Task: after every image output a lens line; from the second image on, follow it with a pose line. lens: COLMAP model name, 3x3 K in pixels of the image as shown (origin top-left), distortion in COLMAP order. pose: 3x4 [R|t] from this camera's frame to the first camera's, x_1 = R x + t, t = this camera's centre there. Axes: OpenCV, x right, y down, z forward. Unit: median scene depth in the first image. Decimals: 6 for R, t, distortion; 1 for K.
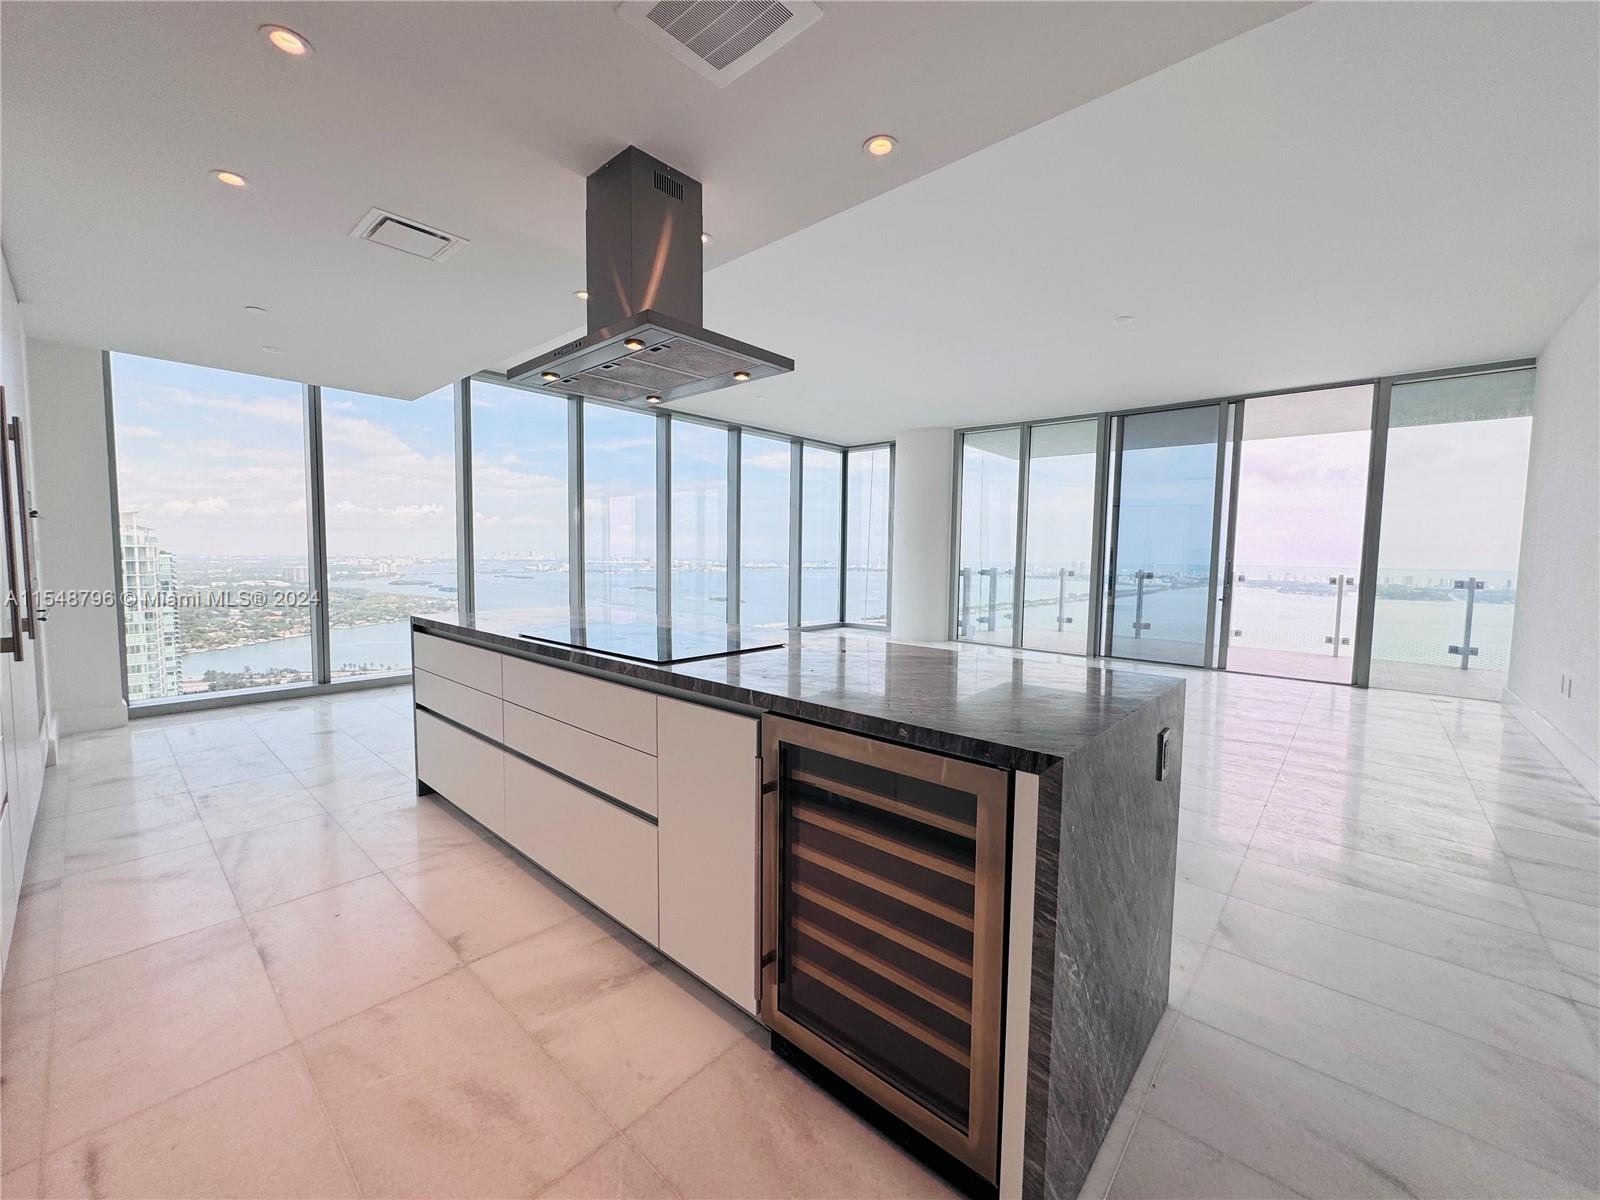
lens RADIAL K [[633.0, 0, 800.0], [0, 633.0, 600.0], [0, 0, 1]] dist [0.000998, 0.000035]
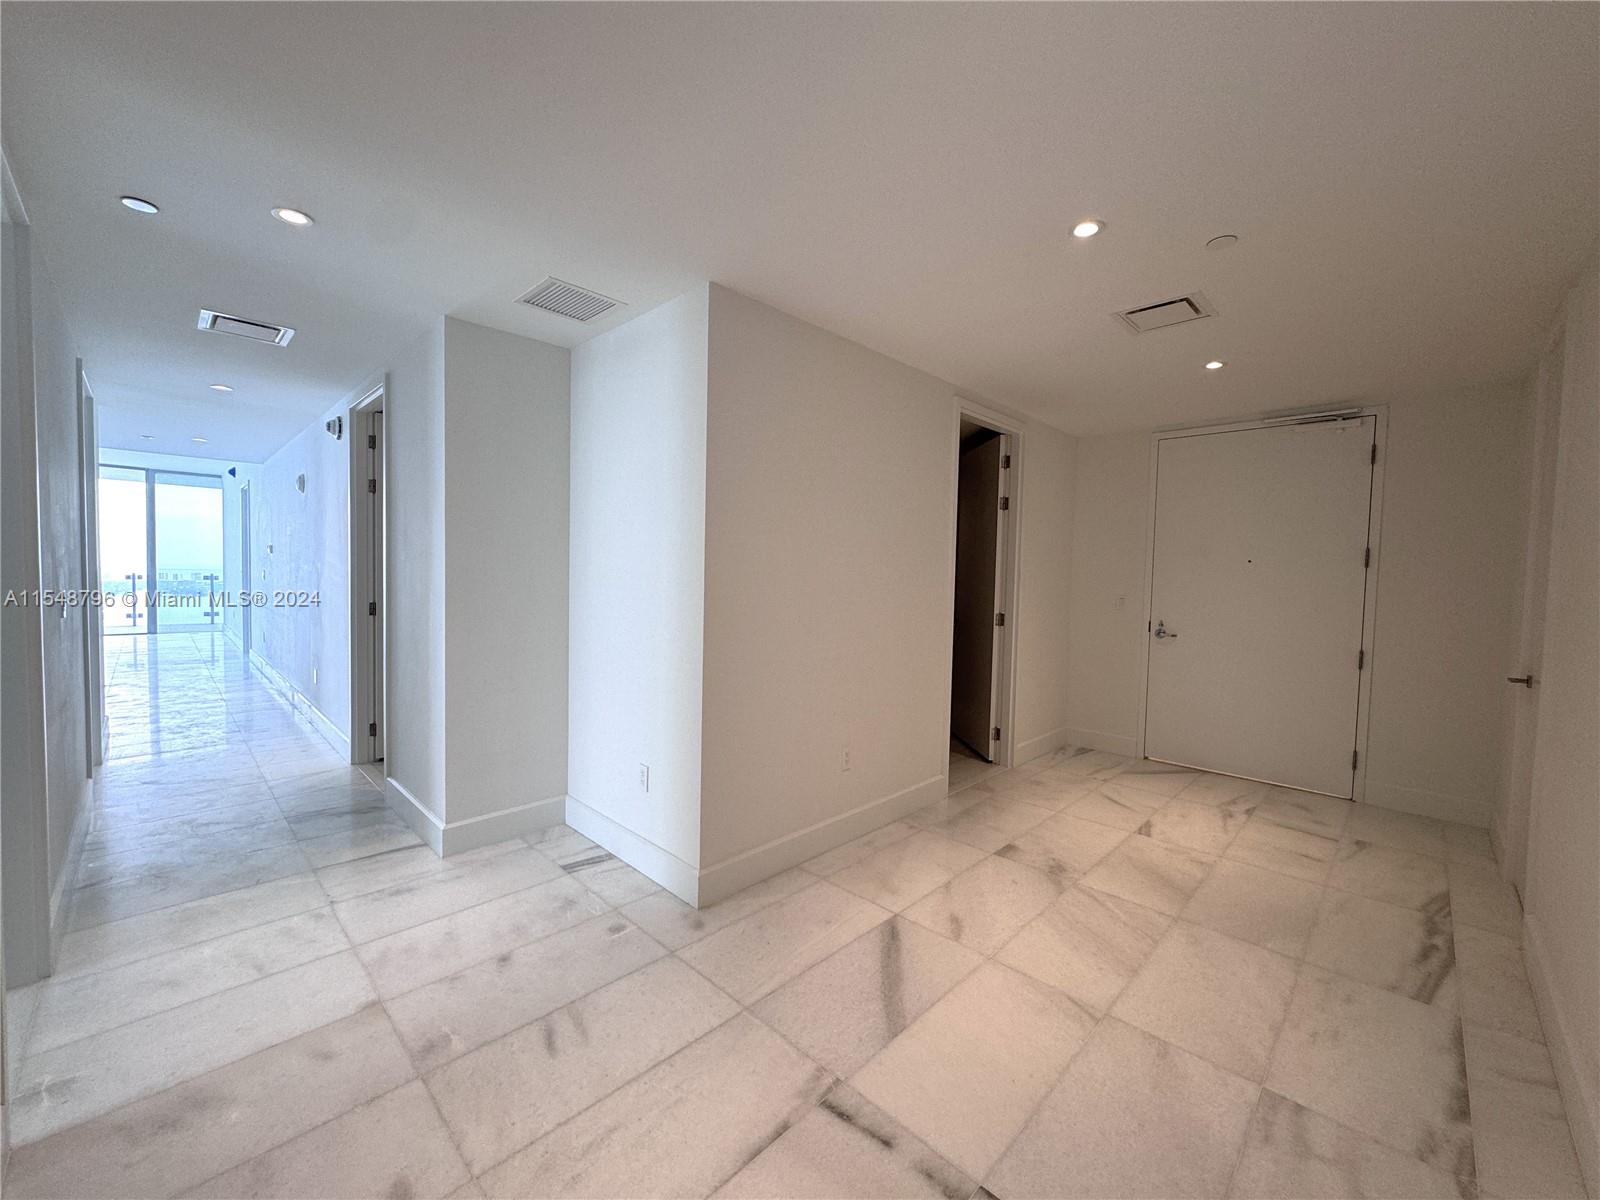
lens RADIAL K [[637.2, 0, 799.6], [0, 637.2, 598.3], [0, 0, 1]] dist [-0.000120, -0.000357]
pose [[0.050175, -0.054700, 0.997241, -0.698935], [0.051410, 0.997317, 0.052117, 0.027652], [-0.997416, 0.048653, 0.052852, -0.794311]]
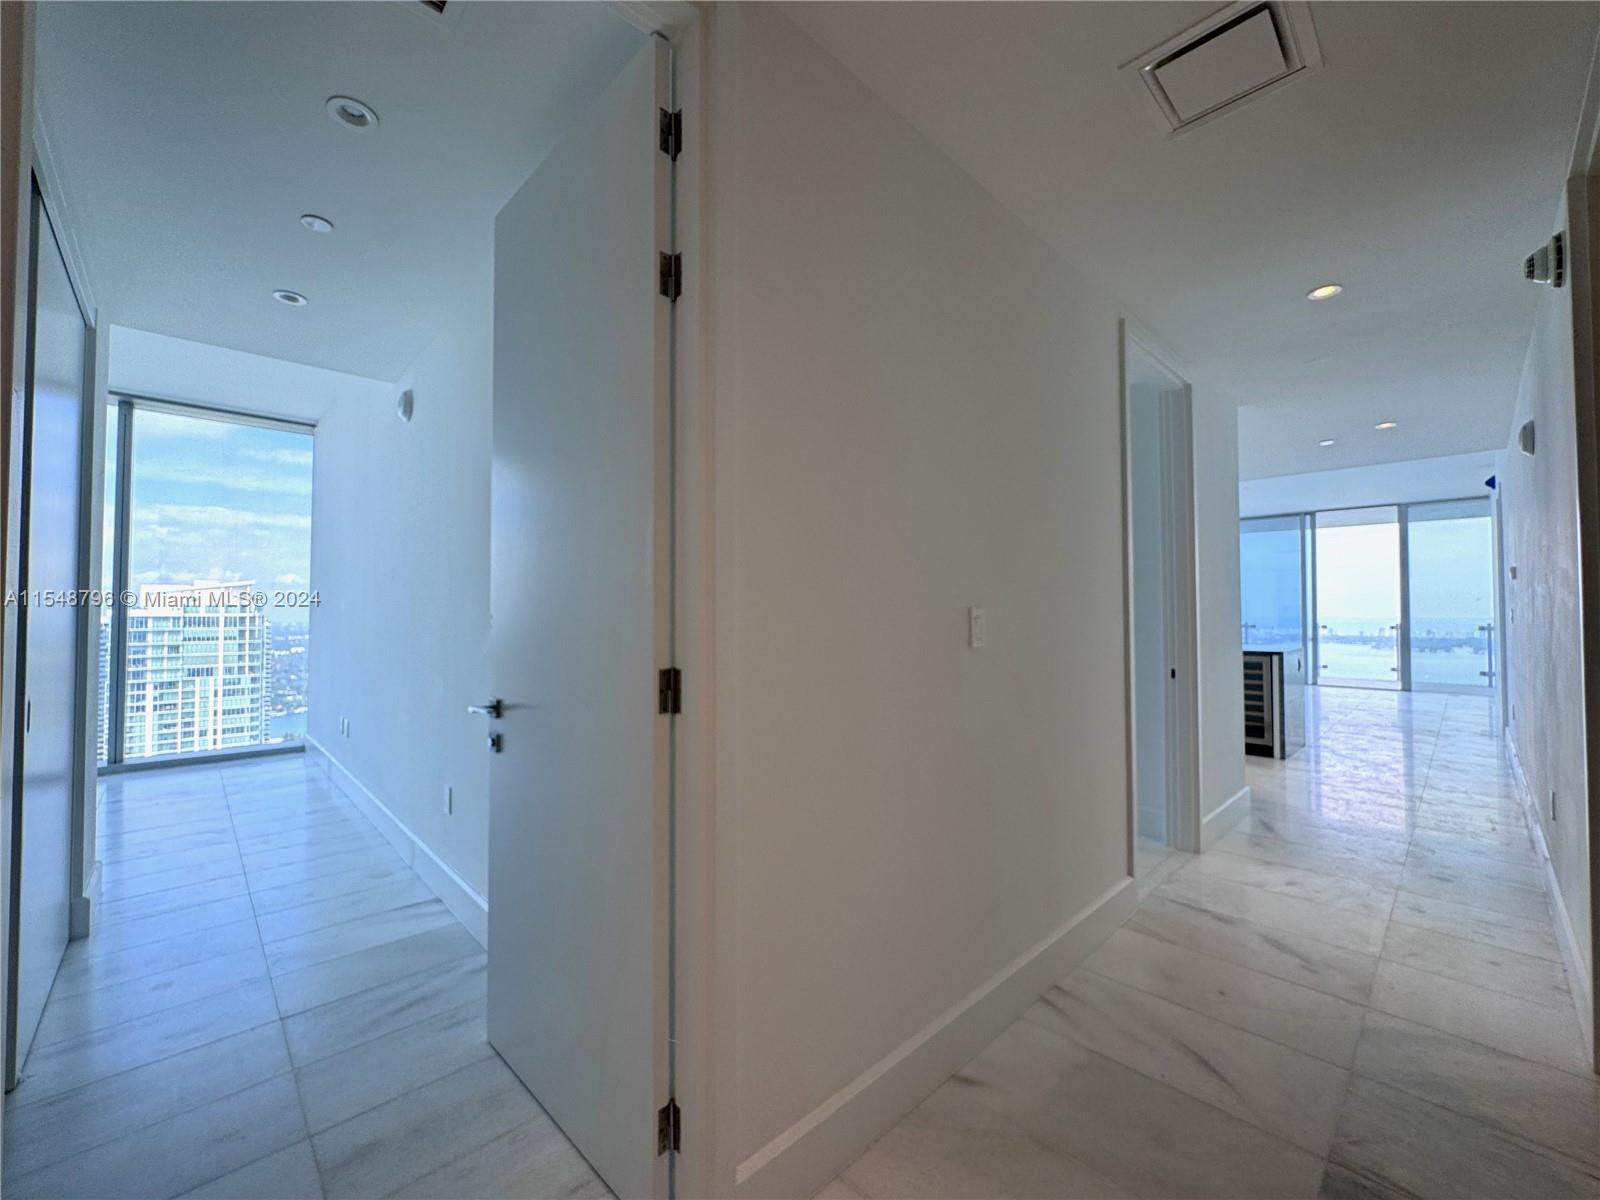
lens RADIAL K [[637.2, 0, 799.6], [0, 637.2, 598.3], [0, 0, 1]] dist [-0.000120, -0.000357]
pose [[0.996356, -0.016099, -0.083754, -0.420789], [0.007819, 0.995129, -0.098269, 0.039532], [0.084928, 0.097256, 0.991629, -0.620871]]
